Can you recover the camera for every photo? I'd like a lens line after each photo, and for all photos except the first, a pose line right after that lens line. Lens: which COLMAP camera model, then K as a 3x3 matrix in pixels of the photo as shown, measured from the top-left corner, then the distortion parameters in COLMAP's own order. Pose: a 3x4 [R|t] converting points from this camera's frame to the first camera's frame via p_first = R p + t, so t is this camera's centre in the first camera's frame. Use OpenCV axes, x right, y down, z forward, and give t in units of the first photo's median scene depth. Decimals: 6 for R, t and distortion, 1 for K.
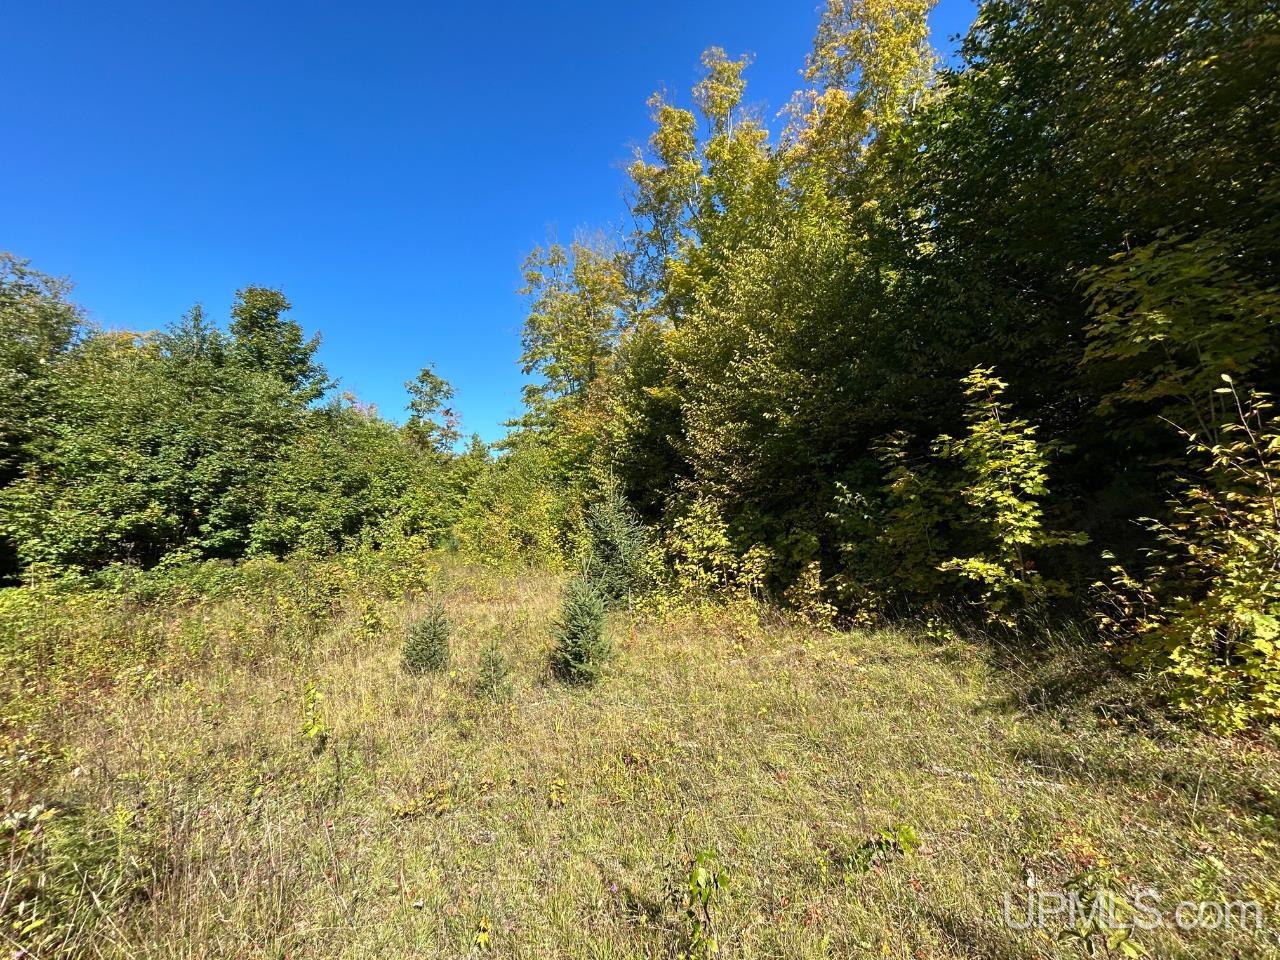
lens RADIAL K [[511.6, 0, 636.5], [0, 511.6, 478.0], [0, 0, 1]] dist [0.003117, 0.000476]
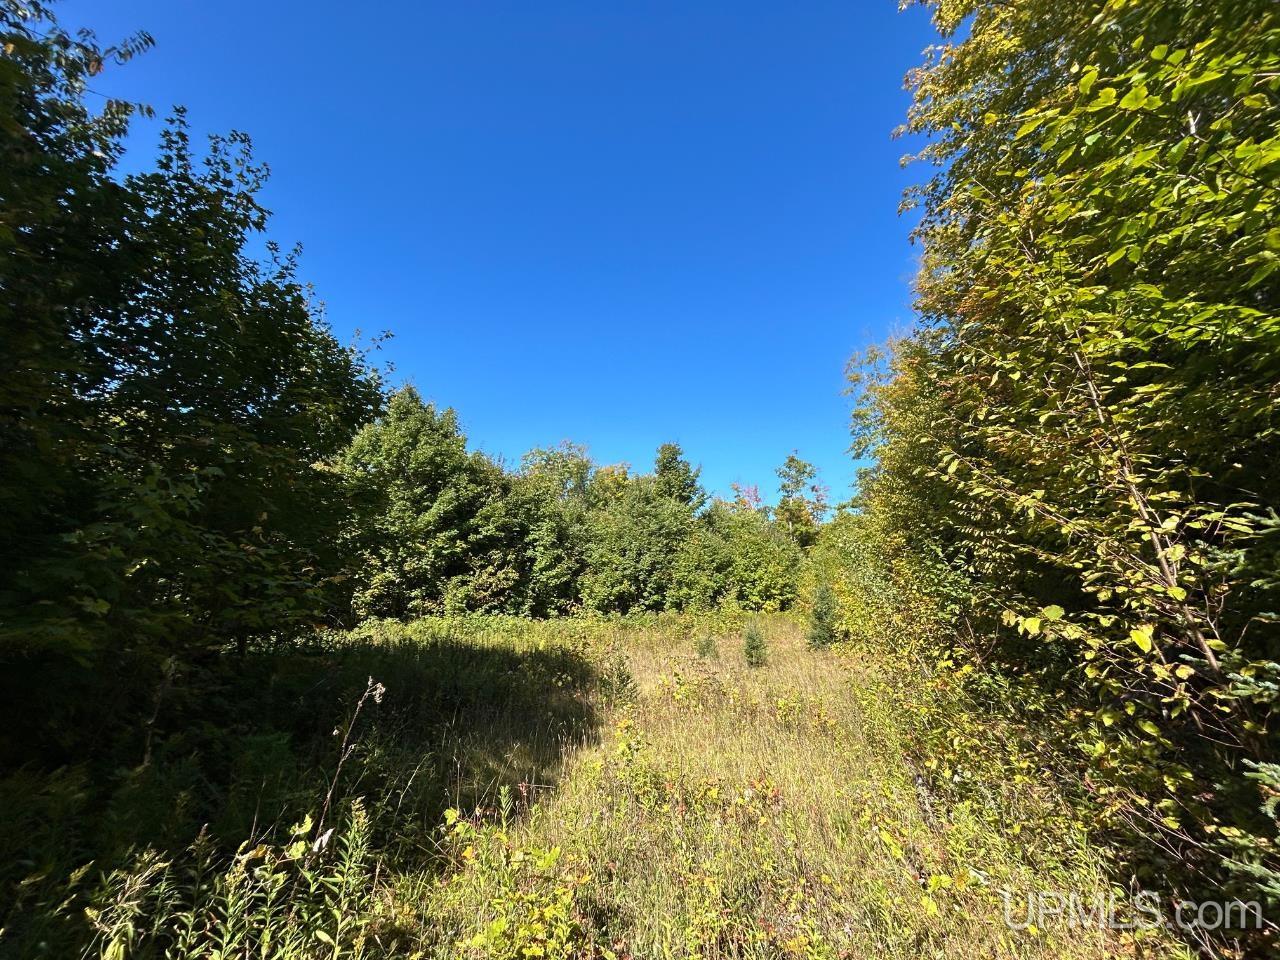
lens RADIAL K [[511.6, 0, 641.2], [0, 511.6, 485.2], [0, 0, 1]] dist [0.003117, 0.000476]
pose [[0.743716, -0.120385, -0.657566, 0.328873], [0.048716, 0.990796, -0.126293, -0.047468], [0.666718, 0.061893, 0.742736, -0.329466]]
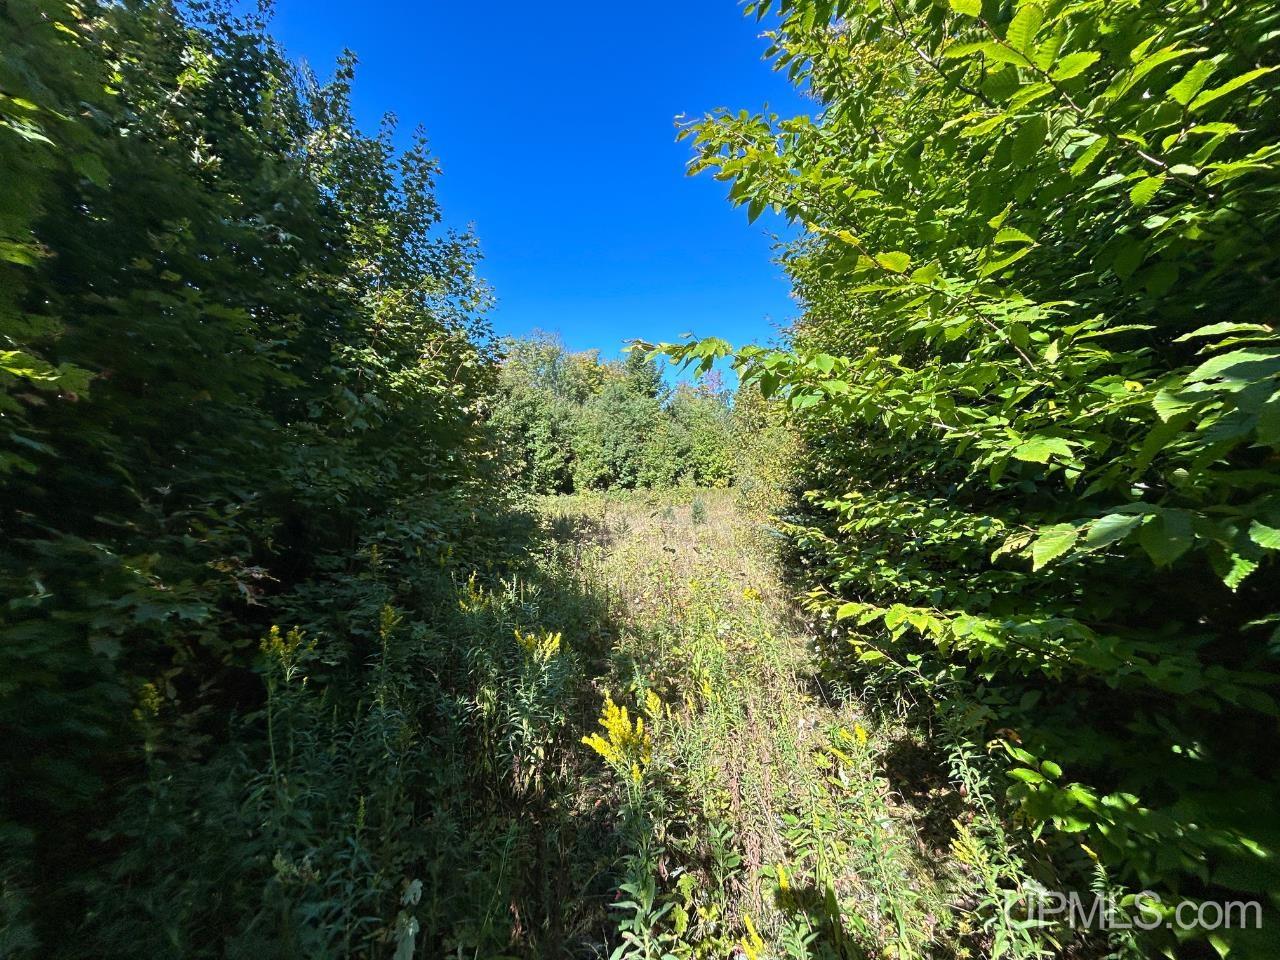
lens RADIAL K [[511.6, 0, 646.3], [0, 511.6, 484.9], [0, 0, 1]] dist [0.003117, 0.000476]
pose [[0.792063, 0.029977, -0.609703, 0.538683], [0.051596, 0.991932, 0.115798, -0.099312], [0.608256, -0.123178, 0.784125, -0.614274]]
